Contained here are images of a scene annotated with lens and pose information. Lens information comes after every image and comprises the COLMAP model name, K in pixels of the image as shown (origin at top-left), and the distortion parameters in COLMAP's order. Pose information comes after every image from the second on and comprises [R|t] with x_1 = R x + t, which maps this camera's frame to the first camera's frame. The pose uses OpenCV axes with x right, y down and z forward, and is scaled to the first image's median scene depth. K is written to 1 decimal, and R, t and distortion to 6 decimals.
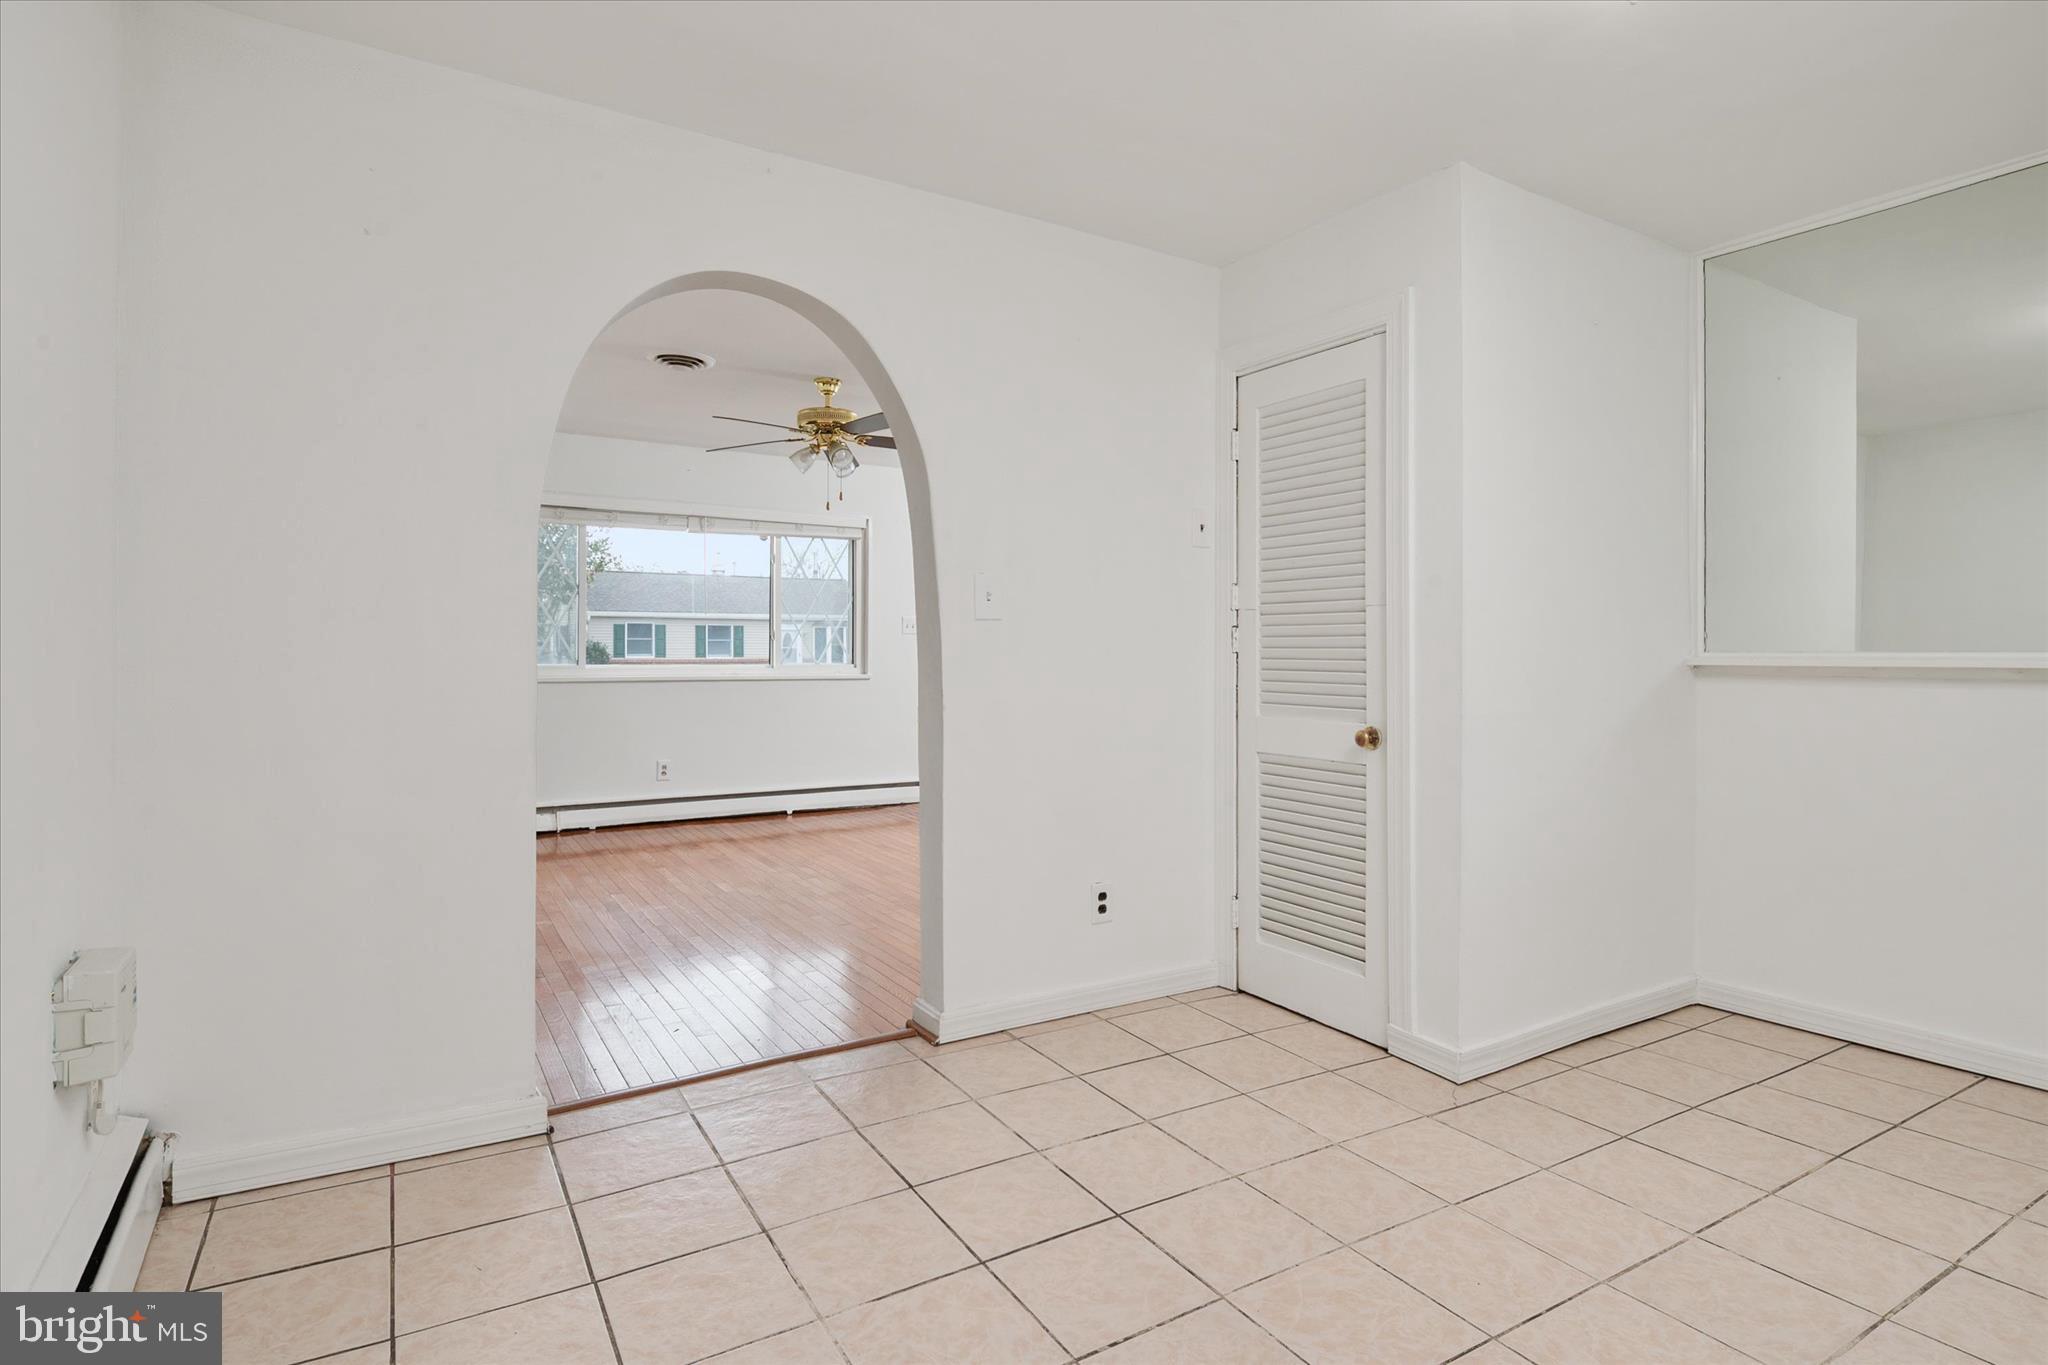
lens RADIAL K [[1036.7, 0, 1031.8], [0, 1036.7, 663.3], [0, 0, 1]] dist [0.000168, -0.000928]
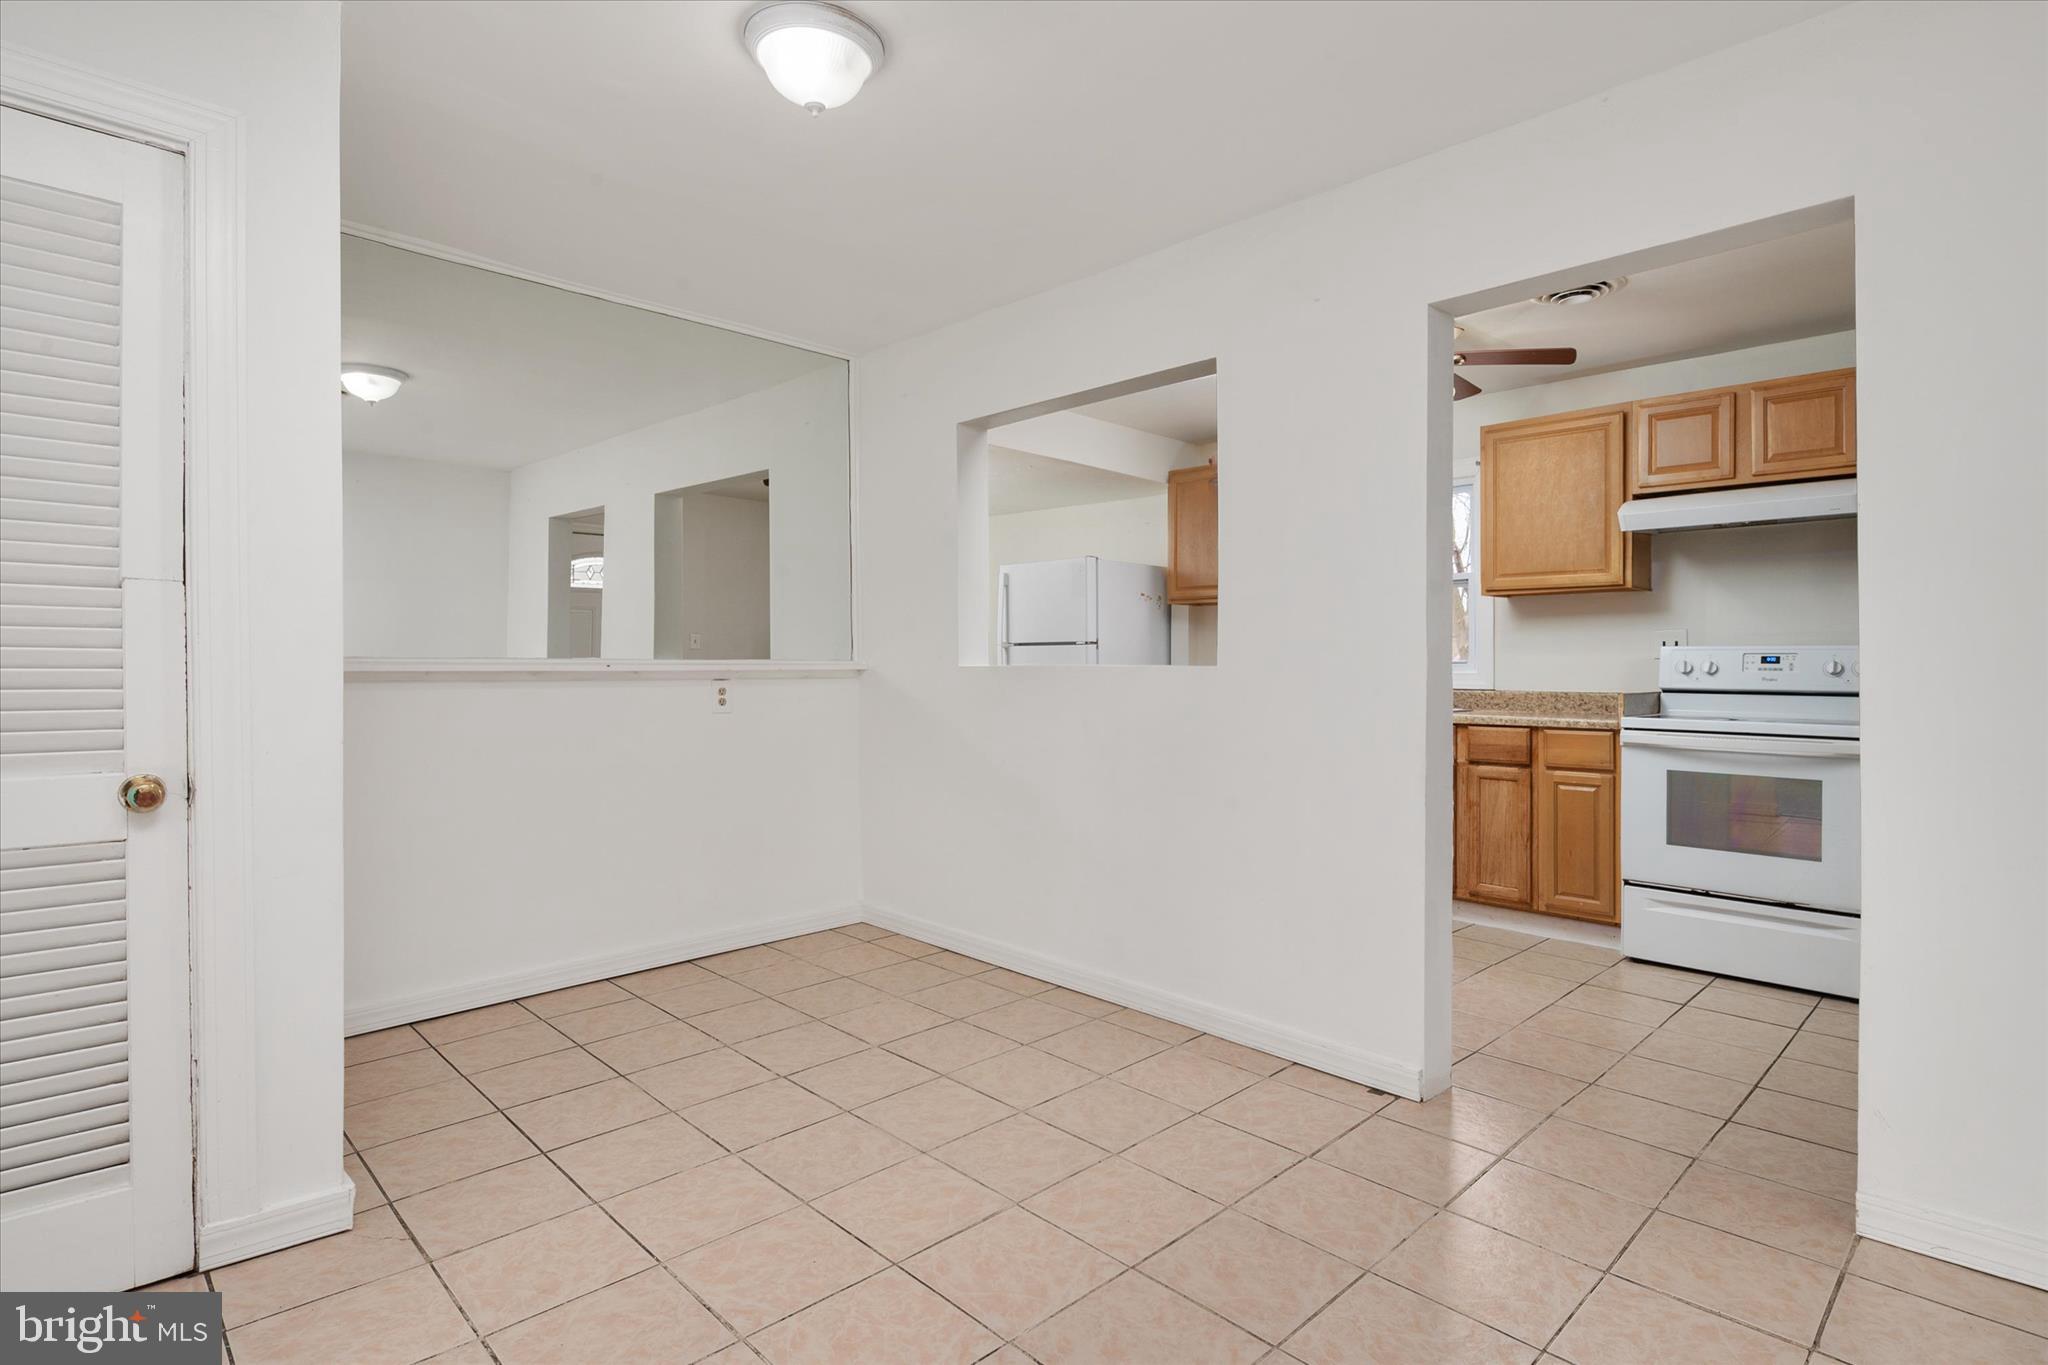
lens RADIAL K [[1023.3, 0, 1016.1], [0, 1023.3, 678.1], [0, 0, 1]] dist [-0.002161, -0.002136]
pose [[-0.211010, -0.012910, 0.977399, -0.438717], [0.004360, 0.999890, 0.014148, -0.003223], [-0.977474, 0.007247, -0.210930, 0.727162]]
